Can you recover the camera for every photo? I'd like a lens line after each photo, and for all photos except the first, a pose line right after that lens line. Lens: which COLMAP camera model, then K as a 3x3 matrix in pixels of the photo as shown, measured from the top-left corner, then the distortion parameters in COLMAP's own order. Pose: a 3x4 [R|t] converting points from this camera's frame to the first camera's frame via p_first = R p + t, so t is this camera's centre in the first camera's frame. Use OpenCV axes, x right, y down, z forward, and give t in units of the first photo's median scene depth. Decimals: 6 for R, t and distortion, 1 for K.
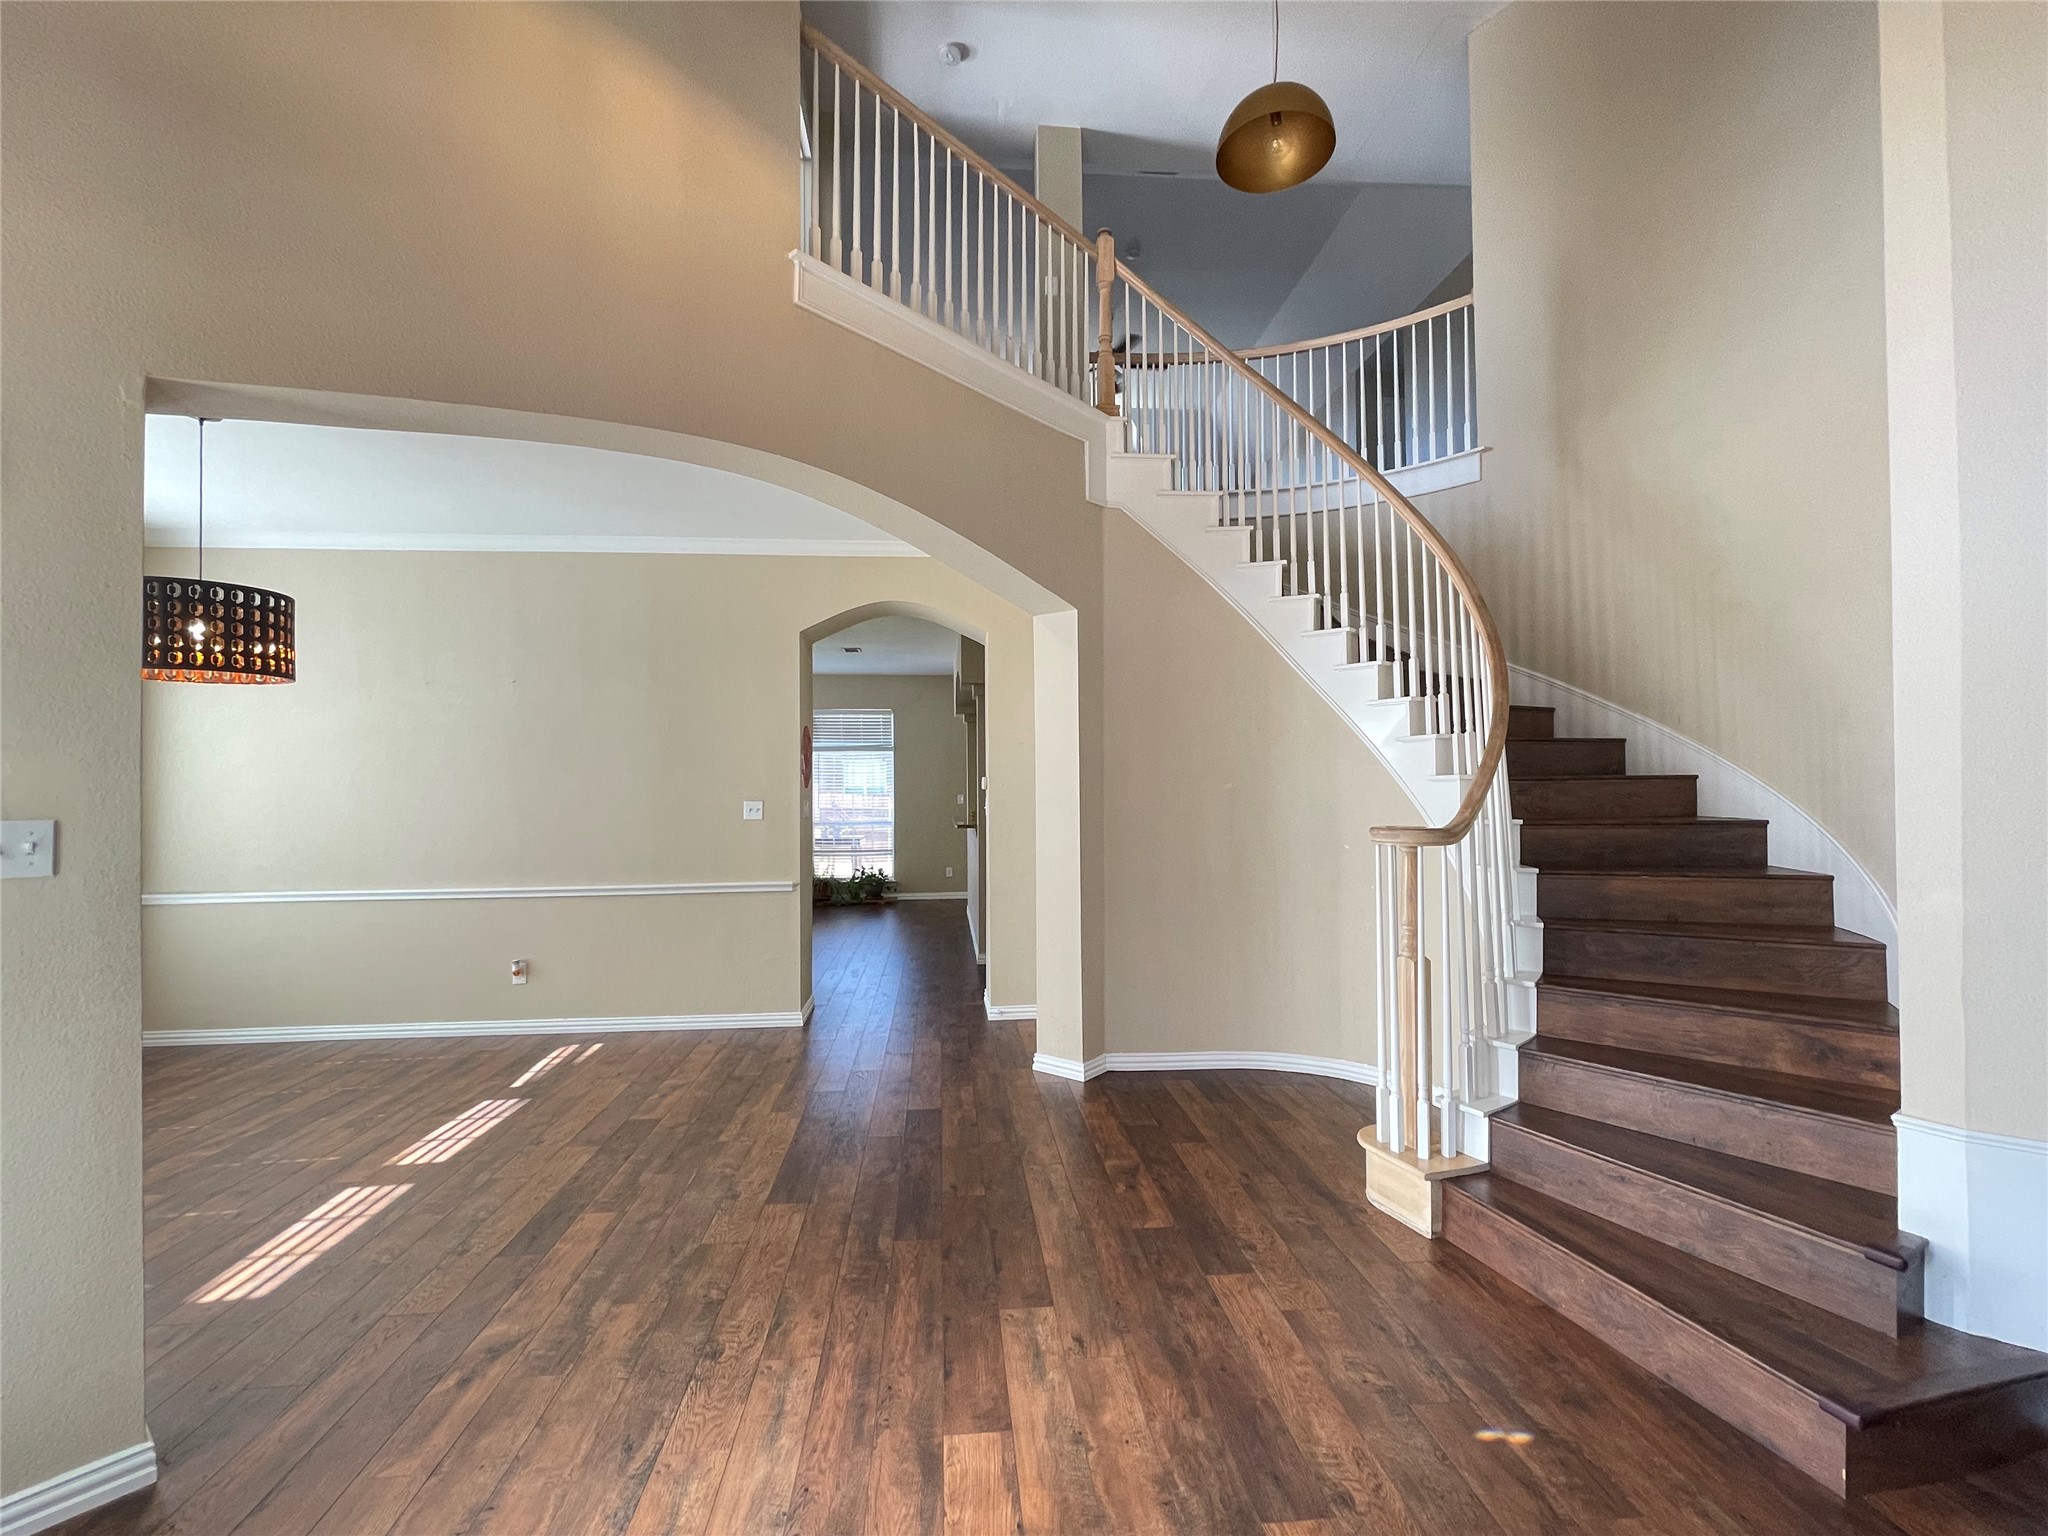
lens RADIAL K [[884.7, 0, 1009.3], [0, 884.7, 771.4], [0, 0, 1]] dist [0.001440, 0.000432]
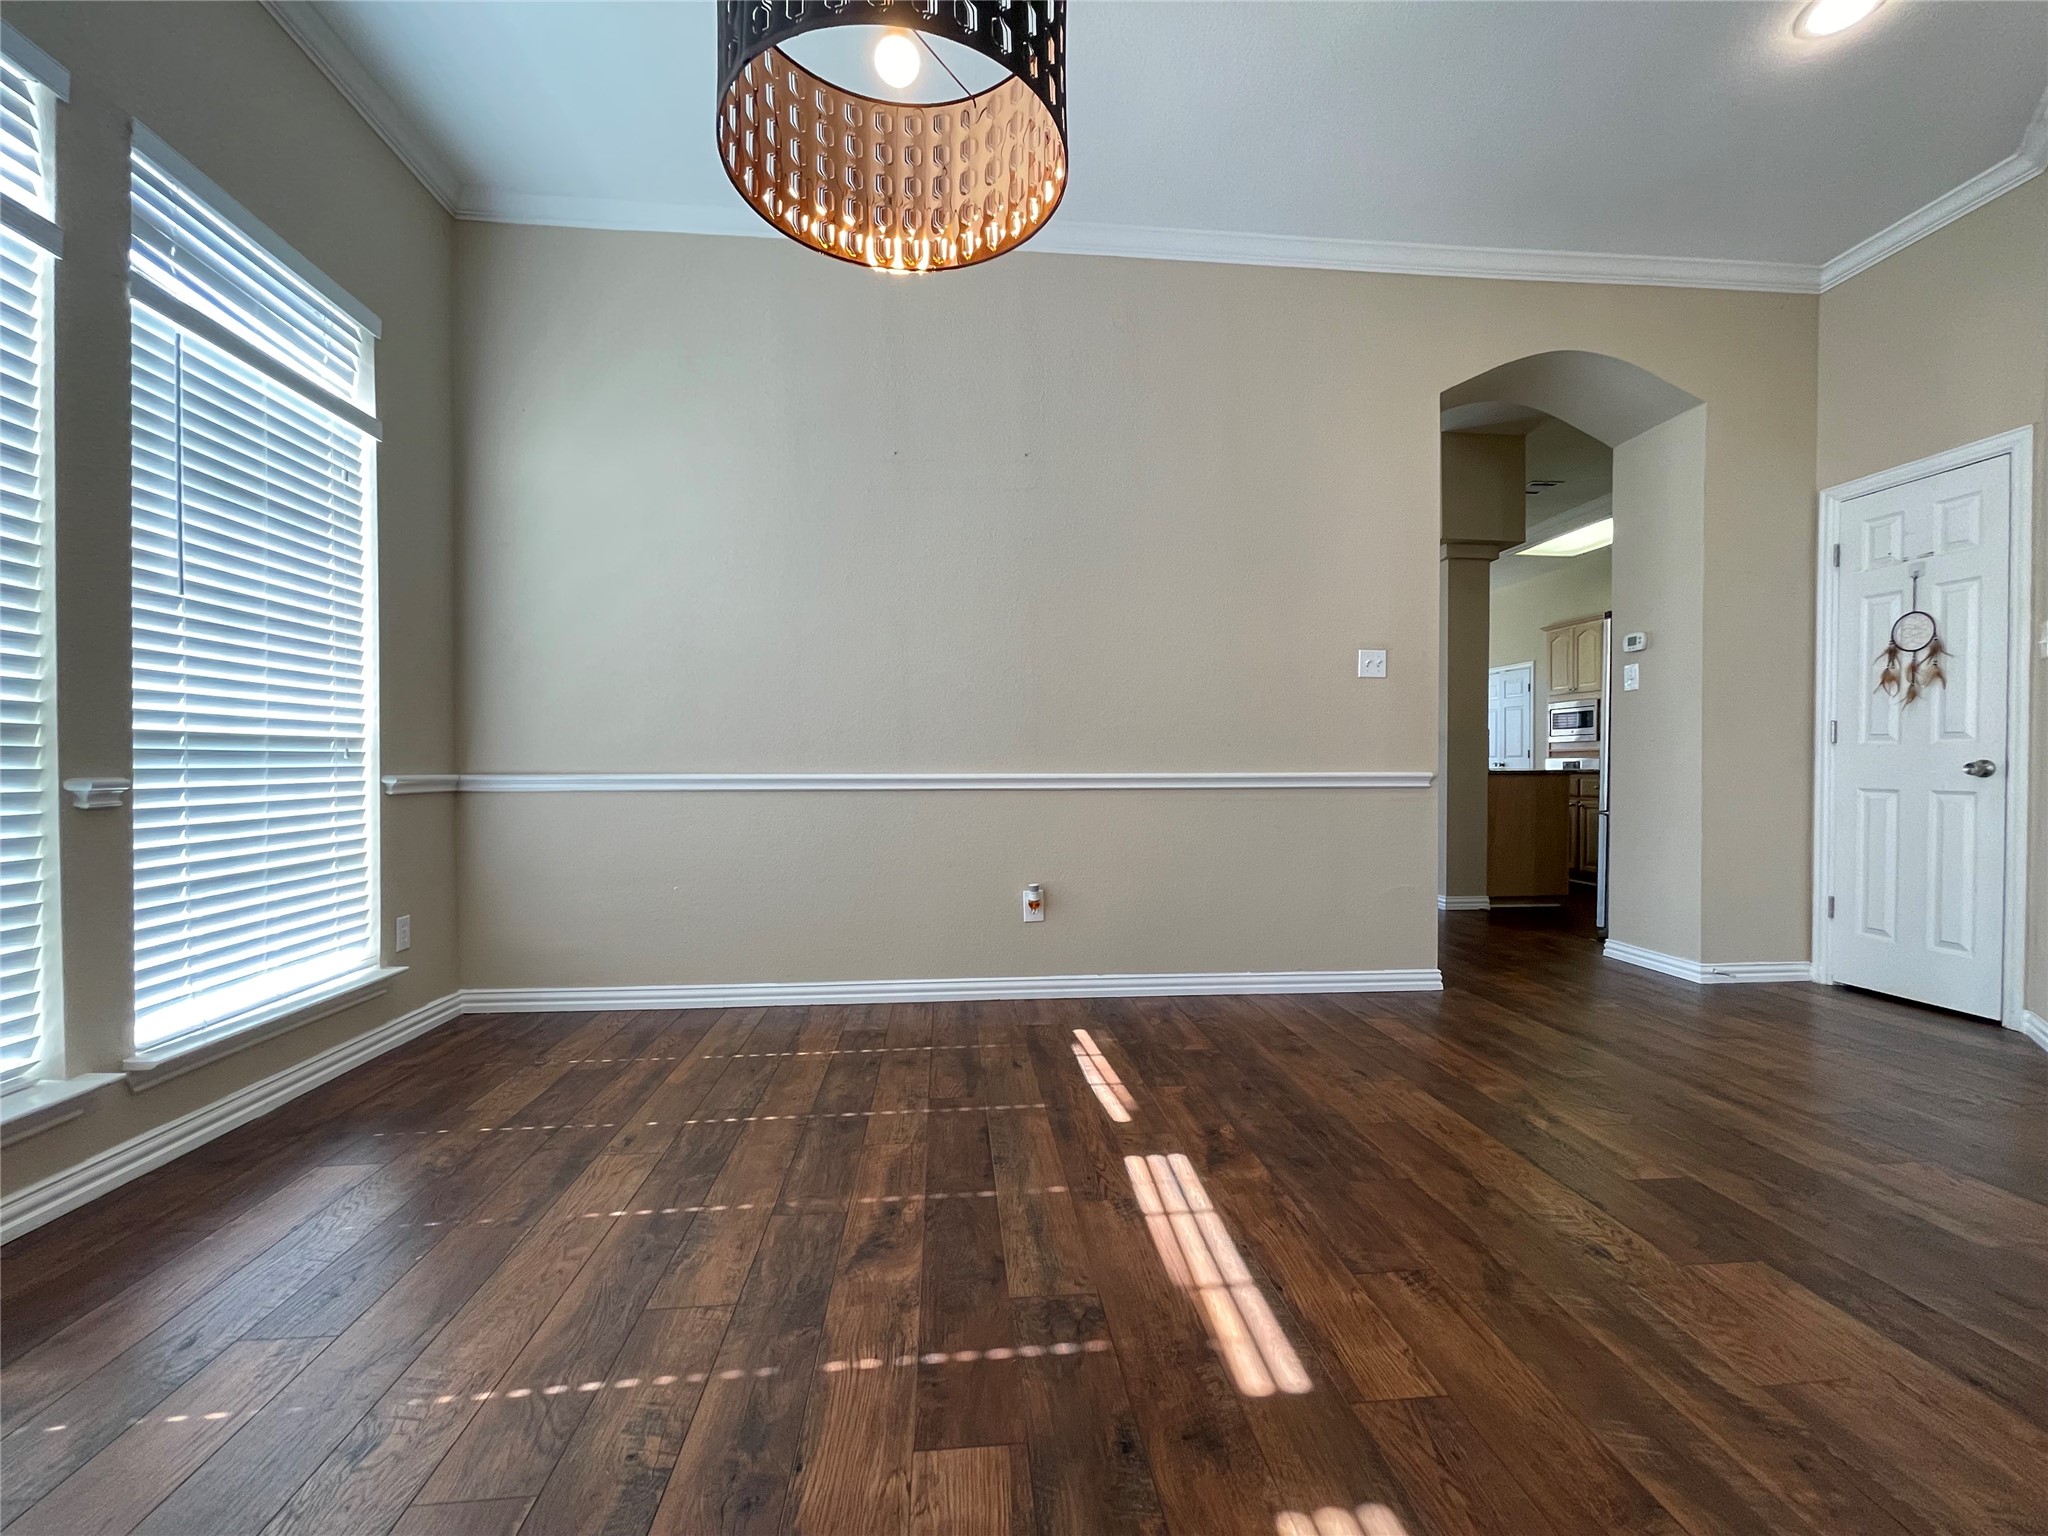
lens RADIAL K [[825.8, 0, 1027.1], [0, 825.8, 776.0], [0, 0, 1]] dist [-0.002385, 0.000772]
pose [[0.999901, 0.011444, 0.008198, -1.223885], [-0.011725, 0.999318, 0.035020, 0.244132], [-0.007792, -0.035113, 0.999353, 0.867523]]
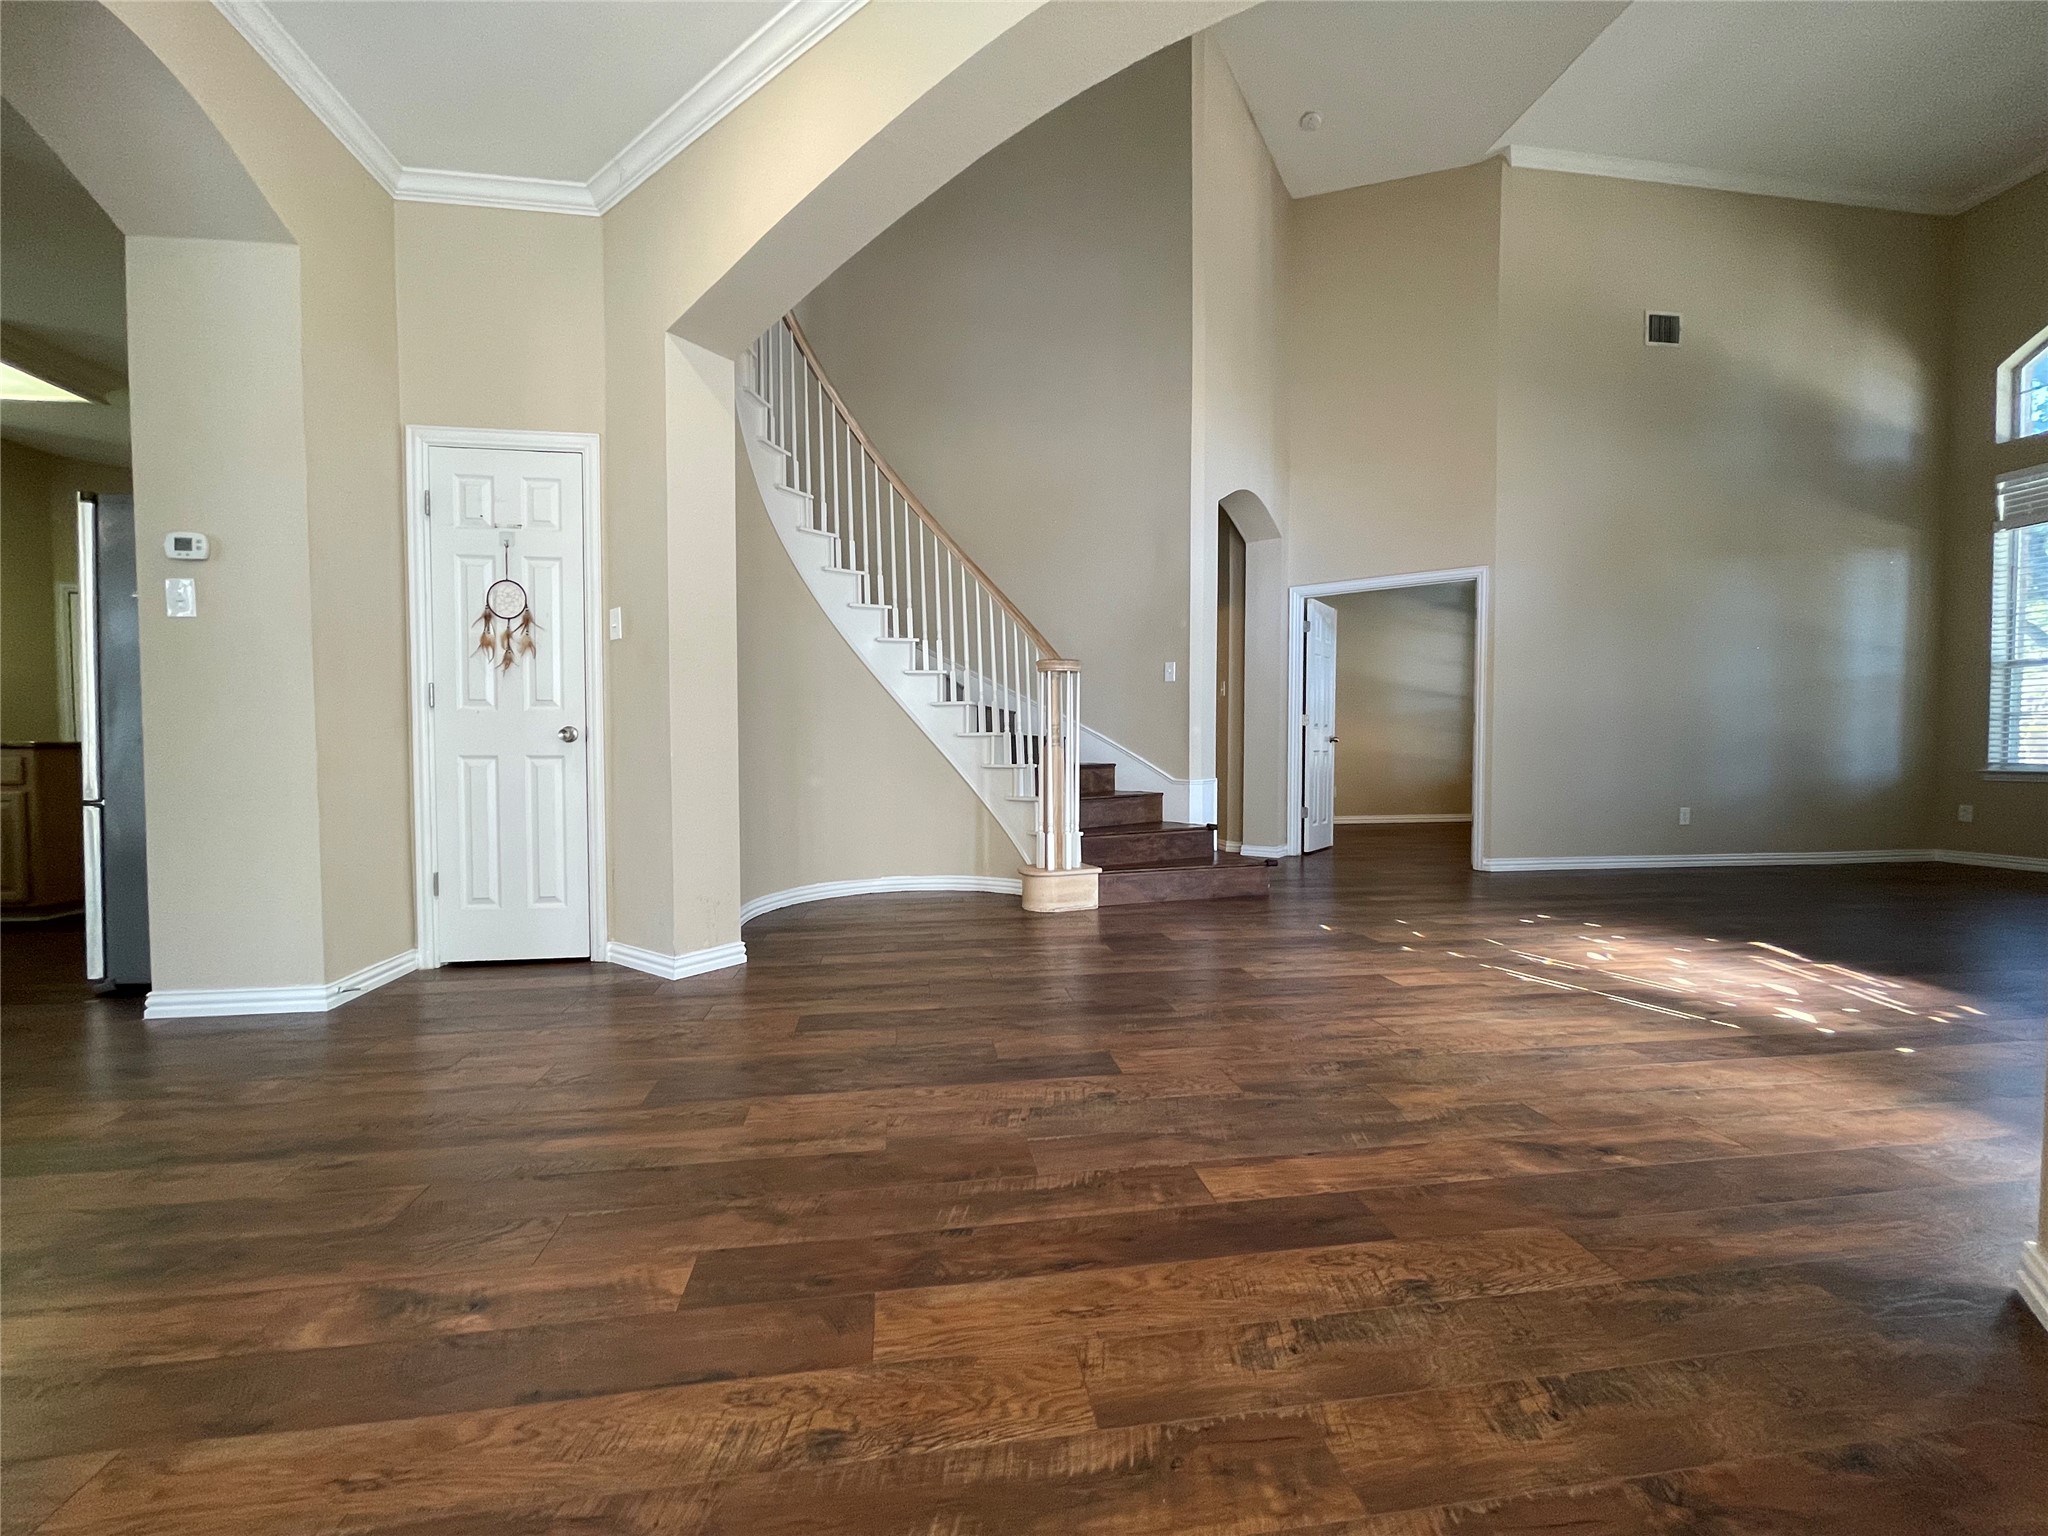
lens RADIAL K [[825.8, 0, 1014.6], [0, 825.8, 775.1], [0, 0, 1]] dist [-0.002385, 0.000772]
pose [[-0.057071, -0.024444, 0.998071, -1.189481], [-0.022660, 0.999474, 0.023183, 0.276792], [-0.998113, -0.021293, -0.057595, 1.410466]]
